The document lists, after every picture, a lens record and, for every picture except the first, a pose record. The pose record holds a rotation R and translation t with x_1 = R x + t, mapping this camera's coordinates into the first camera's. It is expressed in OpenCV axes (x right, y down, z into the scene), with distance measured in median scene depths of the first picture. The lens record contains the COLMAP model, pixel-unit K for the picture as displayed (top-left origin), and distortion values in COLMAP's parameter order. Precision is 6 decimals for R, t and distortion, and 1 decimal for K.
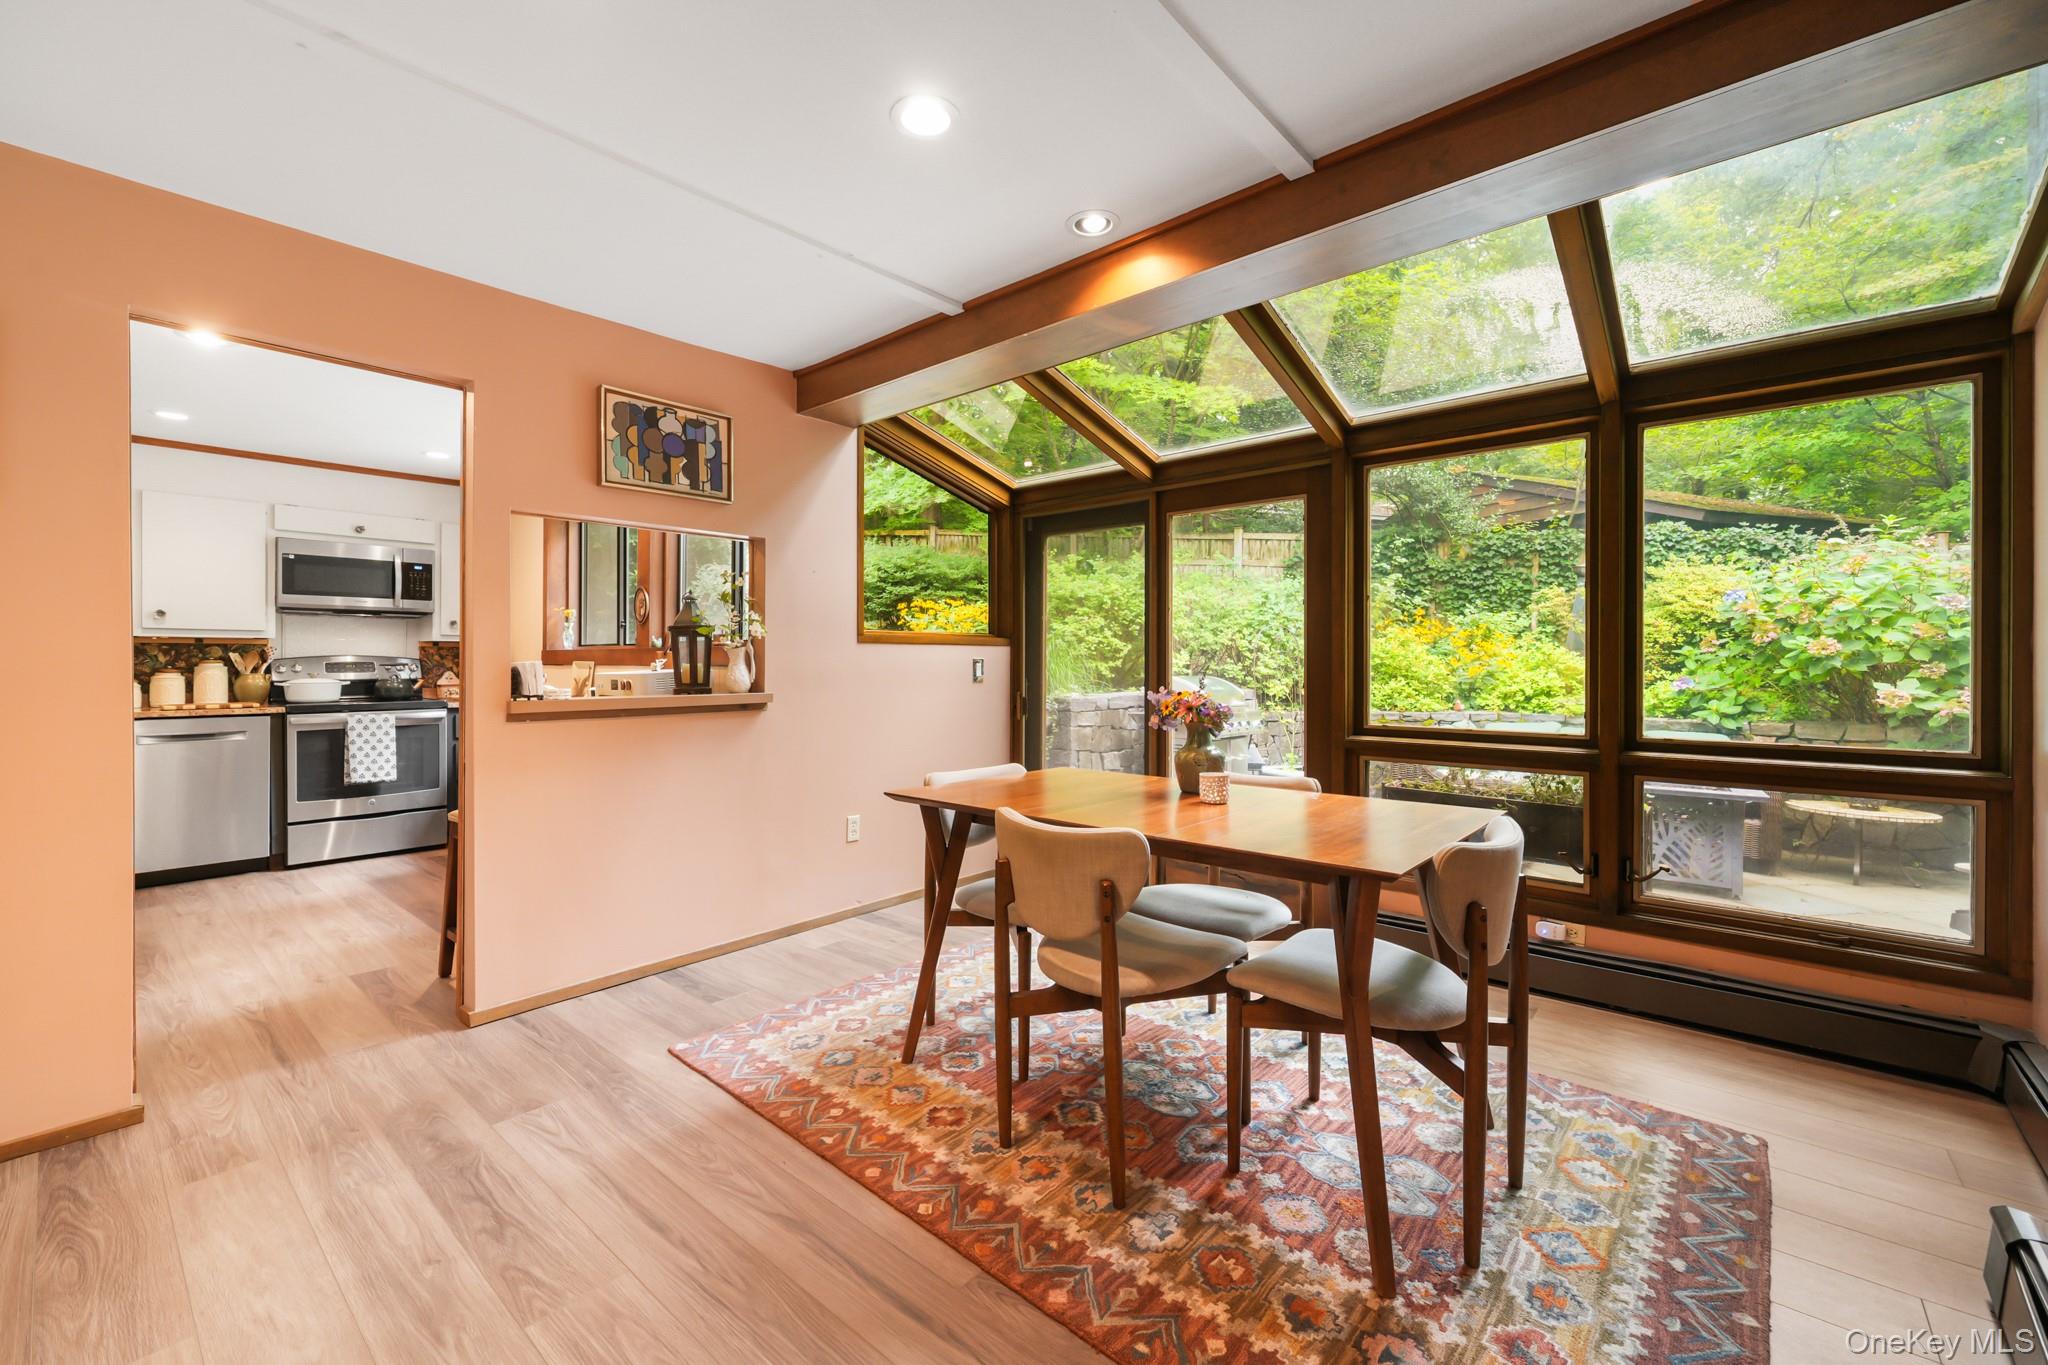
lens RADIAL K [[823.6, 0, 1025.2], [0, 823.6, 667.7], [0, 0, 1]] dist [-0.002431, -0.000299]
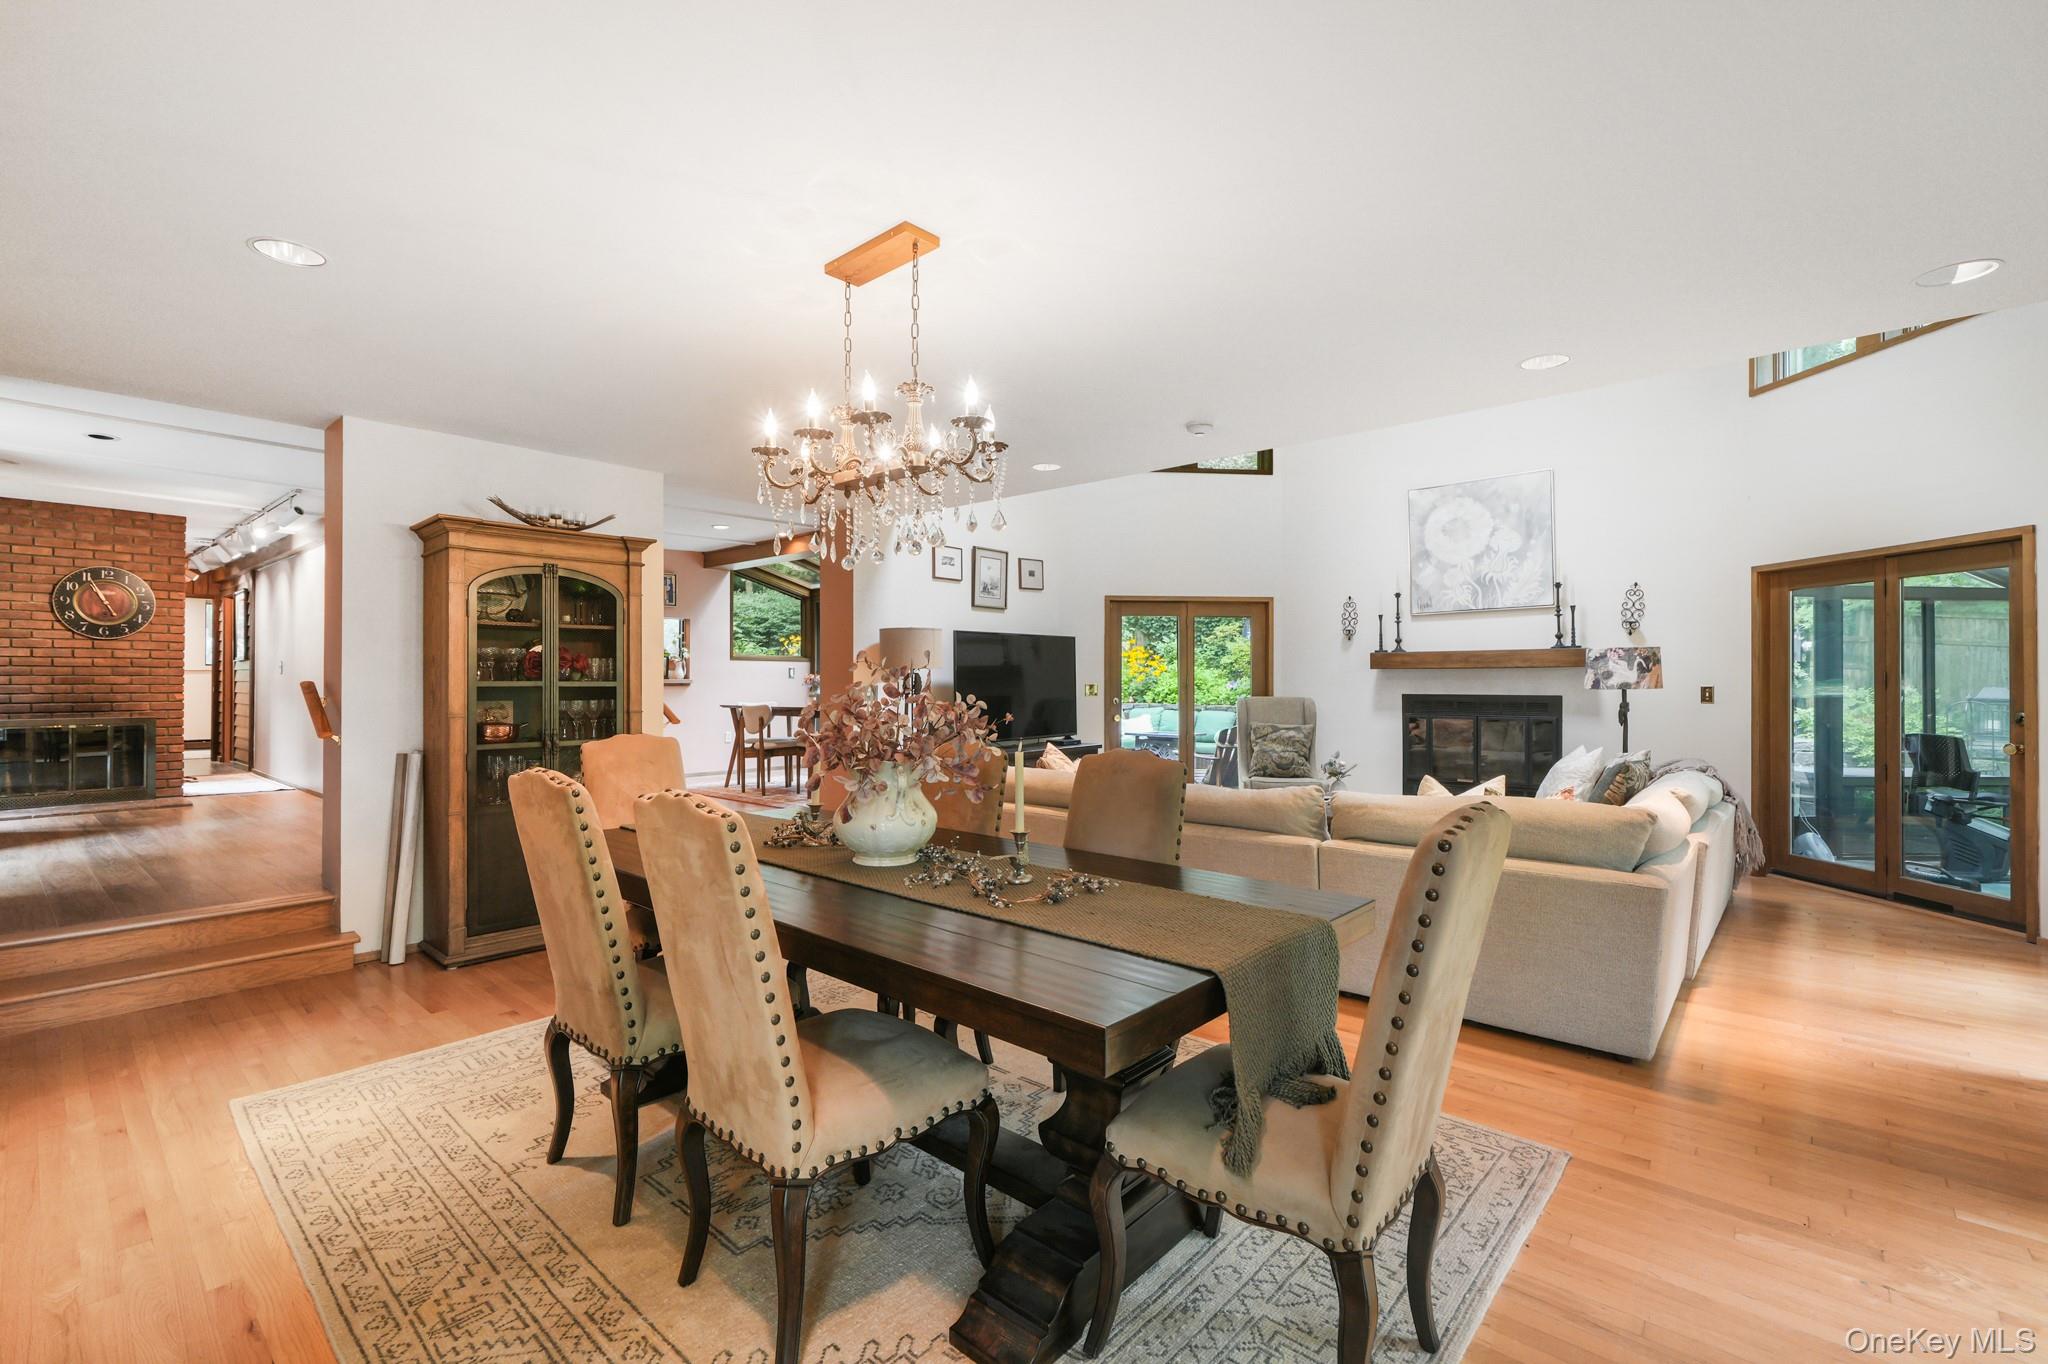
lens RADIAL K [[889.5, 0, 1024.8], [0, 889.5, 679.1], [0, 0, 1]] dist [-0.002057, -0.000020]
pose [[0.999998, 0.001942, 0.000308, 0.793396], [-0.001938, 0.999918, -0.012672, 0.069017], [-0.000332, 0.012671, 0.999920, -1.929935]]
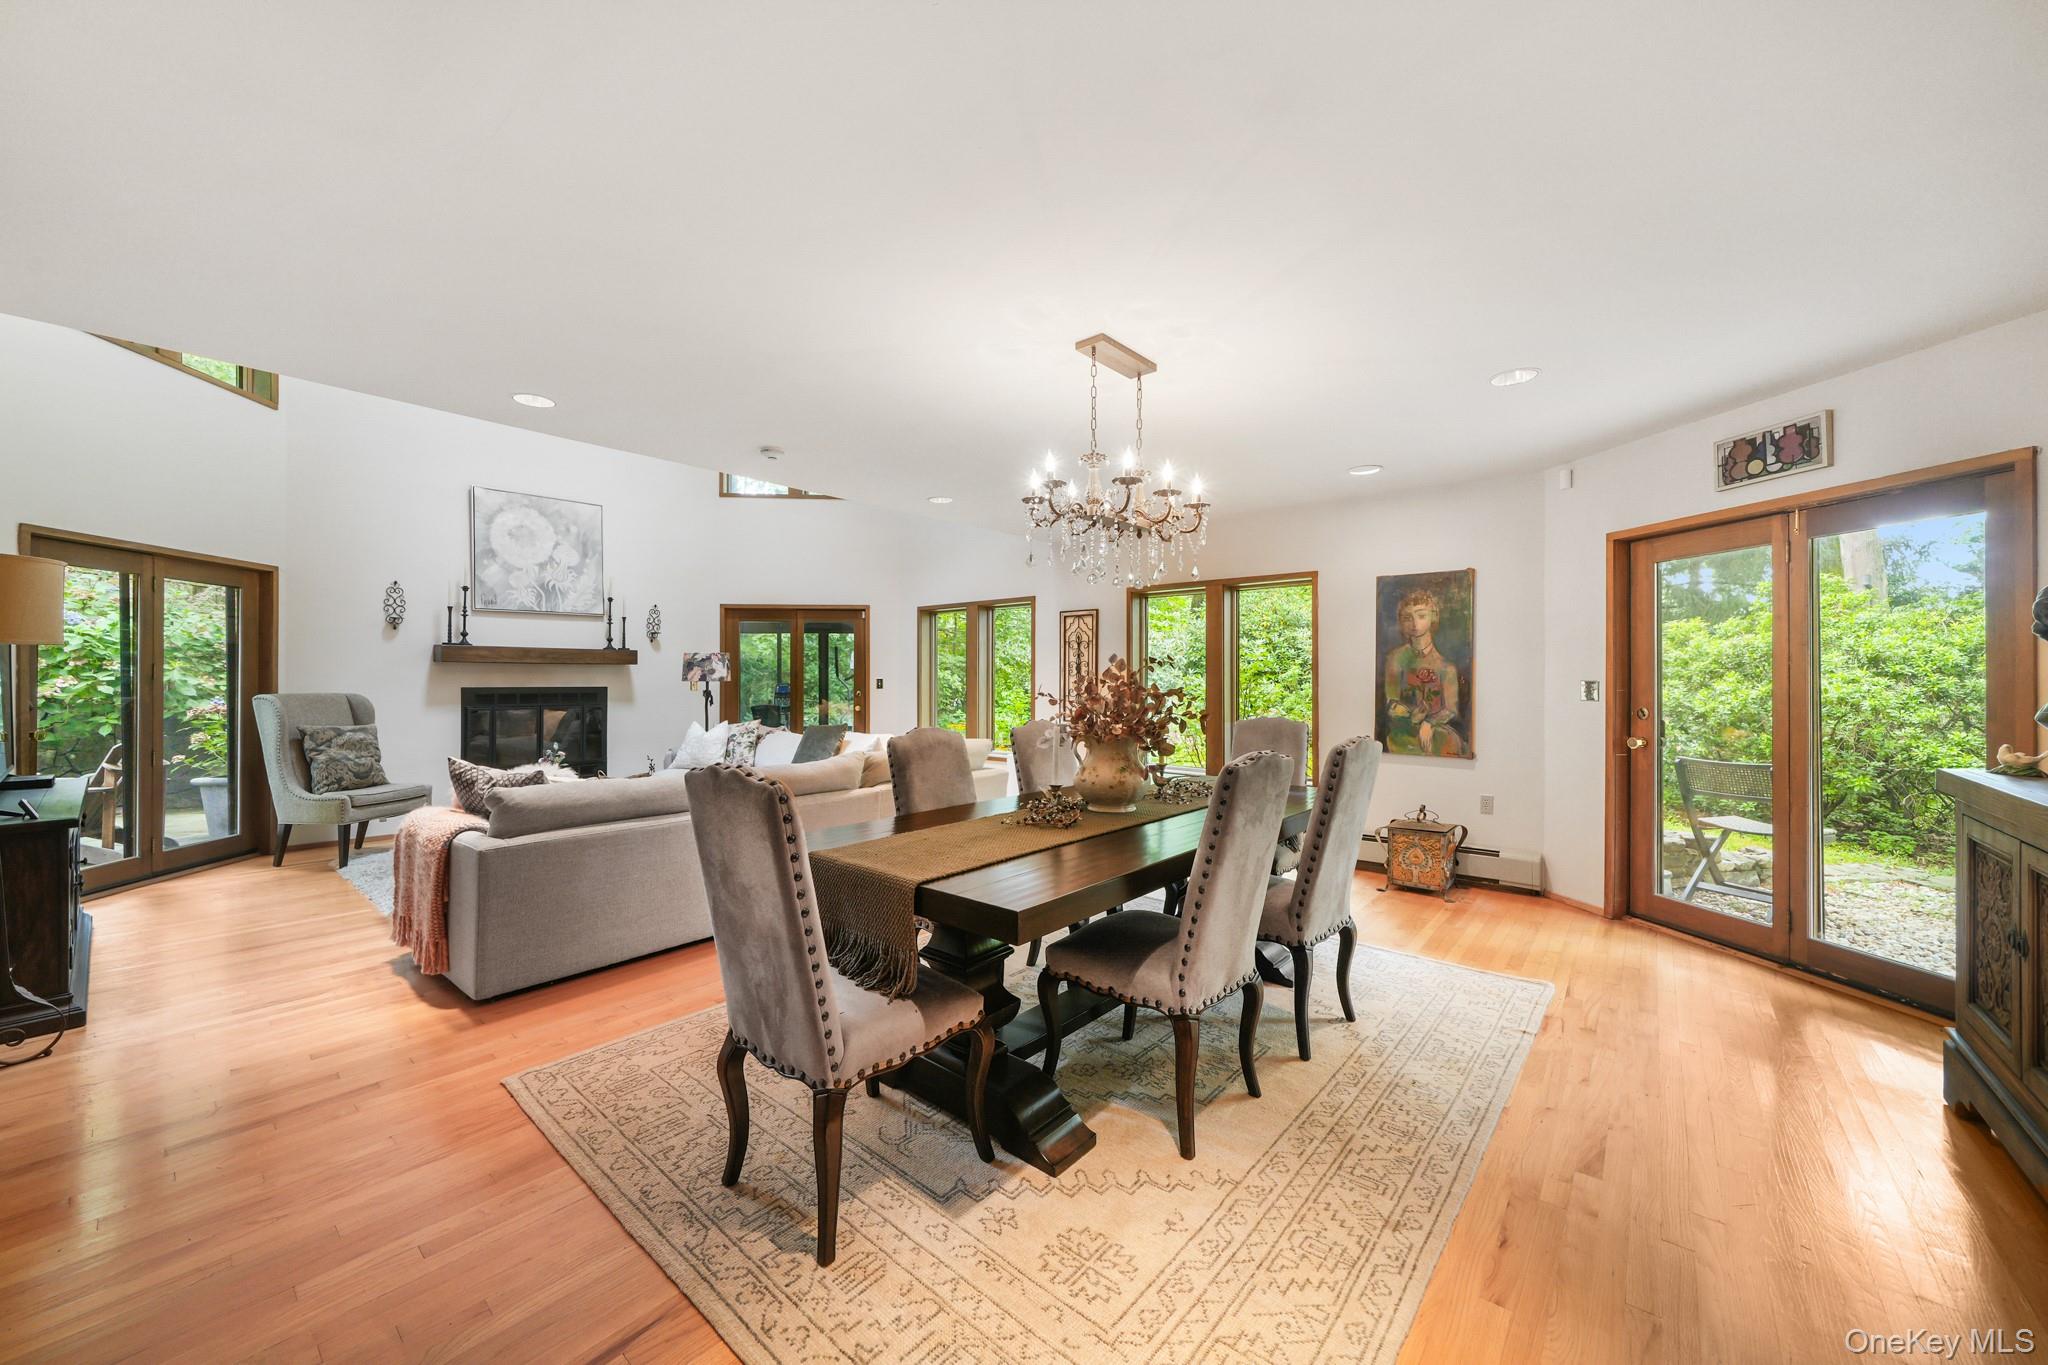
lens RADIAL K [[761.0, 0, 1014.2], [0, 761.0, 677.9], [0, 0, 1]] dist [0.000530, -0.000189]
pose [[-0.013796, 0.002461, 0.999902, -0.253315], [0.006361, 0.999977, -0.002374, 0.065462], [-0.999885, 0.006327, -0.013811, -0.993904]]
